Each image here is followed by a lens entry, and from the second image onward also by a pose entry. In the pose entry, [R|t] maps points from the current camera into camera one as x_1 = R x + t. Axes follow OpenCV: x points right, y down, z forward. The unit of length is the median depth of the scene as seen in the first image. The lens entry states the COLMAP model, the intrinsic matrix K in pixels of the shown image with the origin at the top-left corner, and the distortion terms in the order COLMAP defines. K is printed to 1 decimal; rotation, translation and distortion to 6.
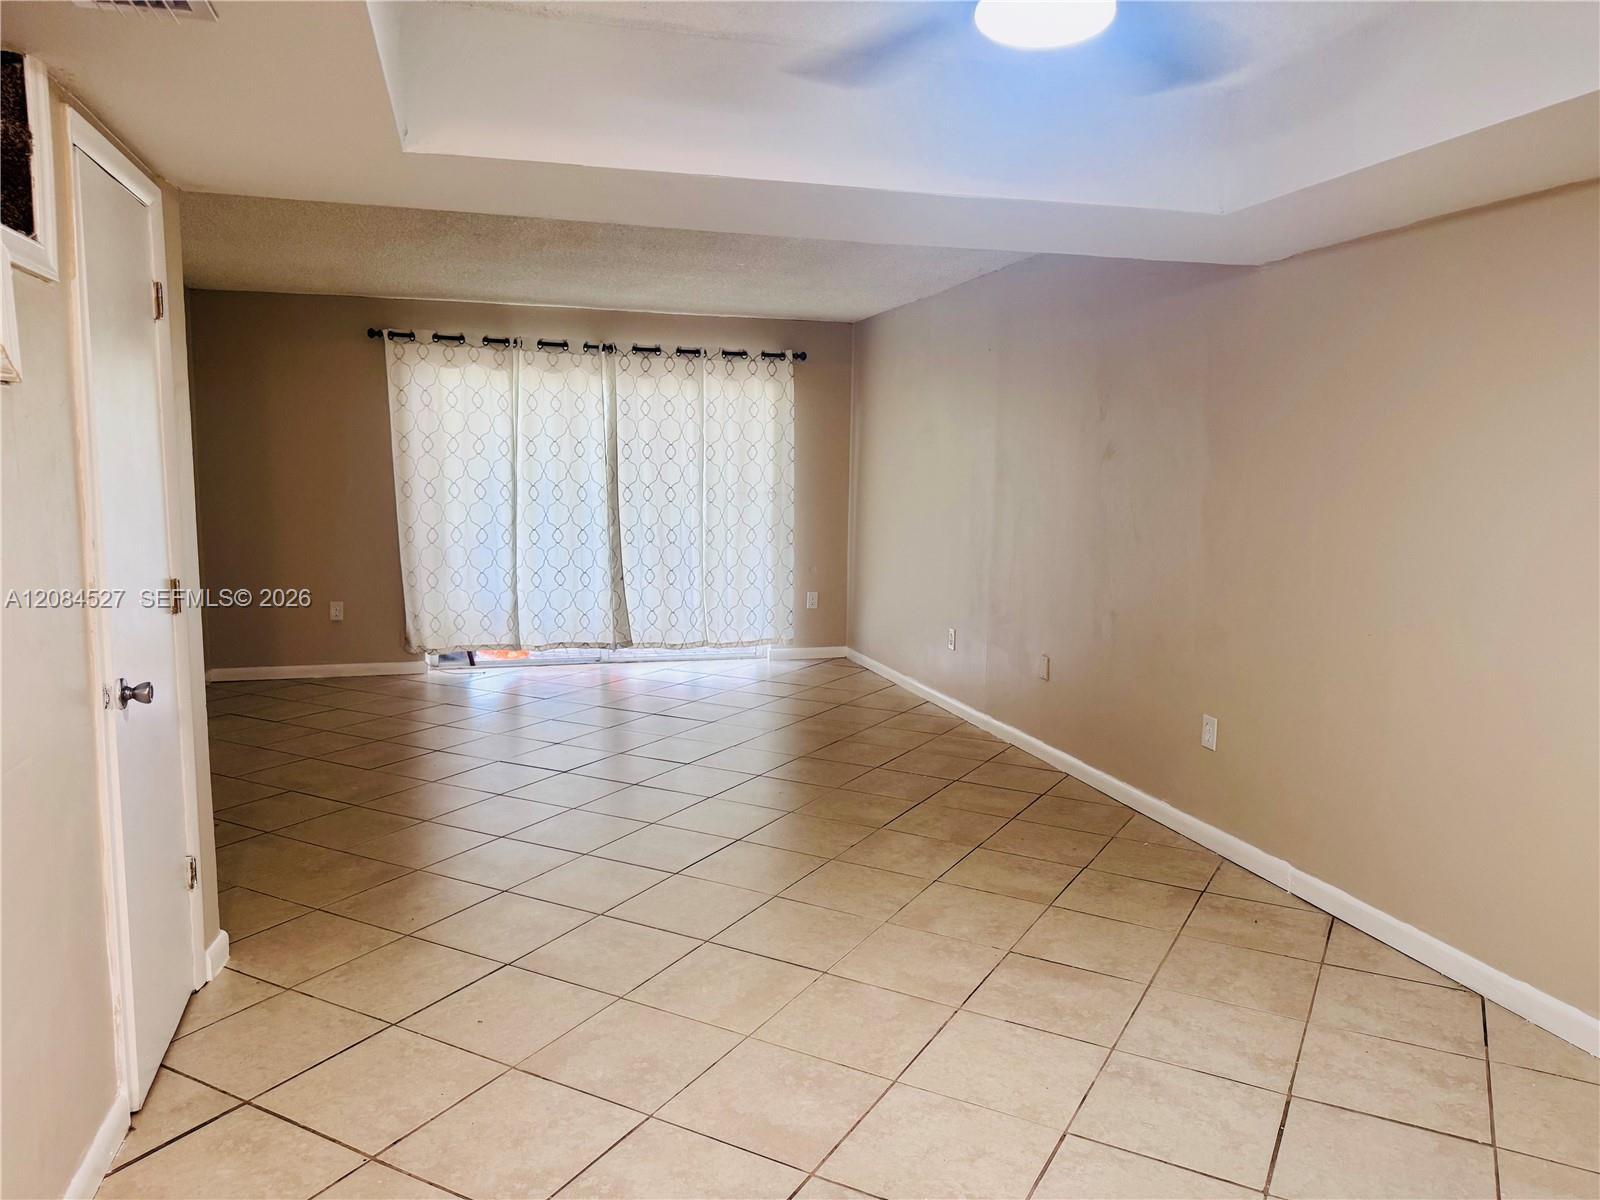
lens RADIAL K [[1136.3, 0, 811.9], [0, 1136.3, 599.7], [0, 0, 1]] dist [0.010371, -0.020929]
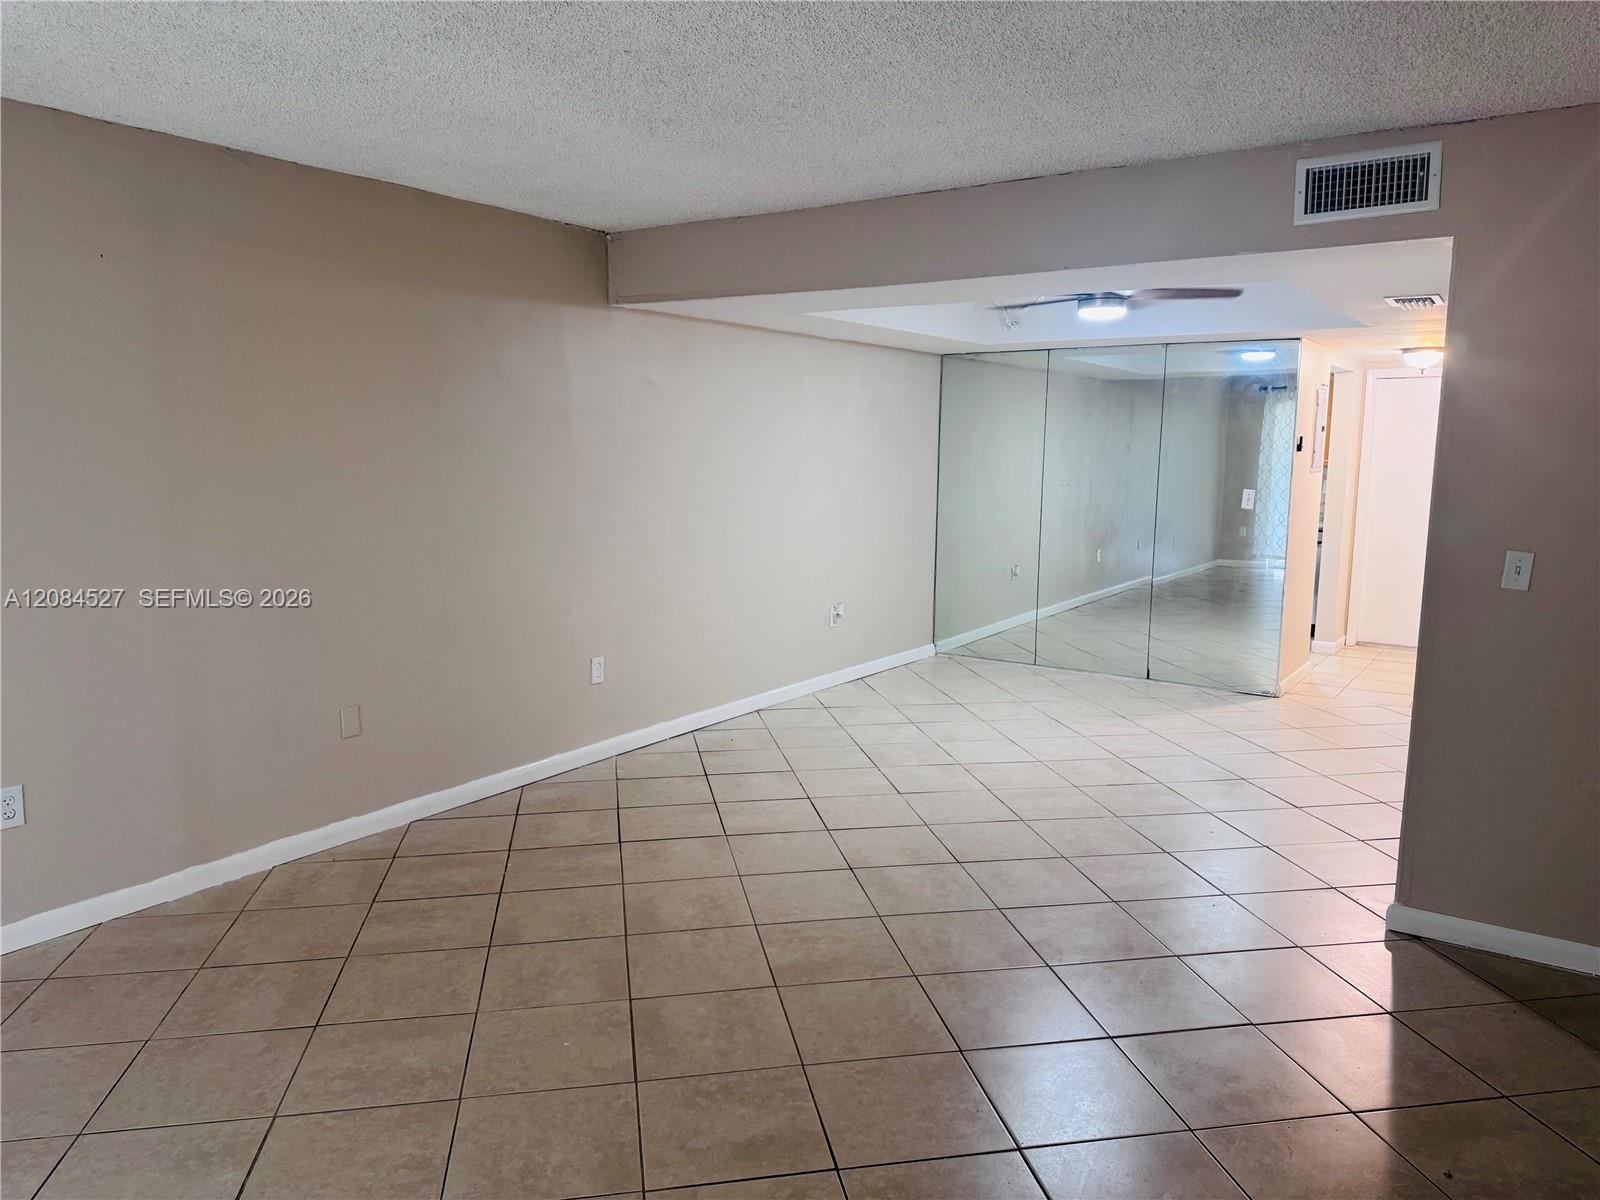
lens RADIAL K [[1125.7, 0, 801.4], [0, 1125.7, 604.0], [0, 0, 1]] dist [0.167609, -0.337661]
pose [[-0.637728, -0.126170, 0.759858, -0.739473], [0.075293, 0.971558, 0.224513, -0.220535], [-0.766573, 0.200390, -0.610090, 1.579210]]
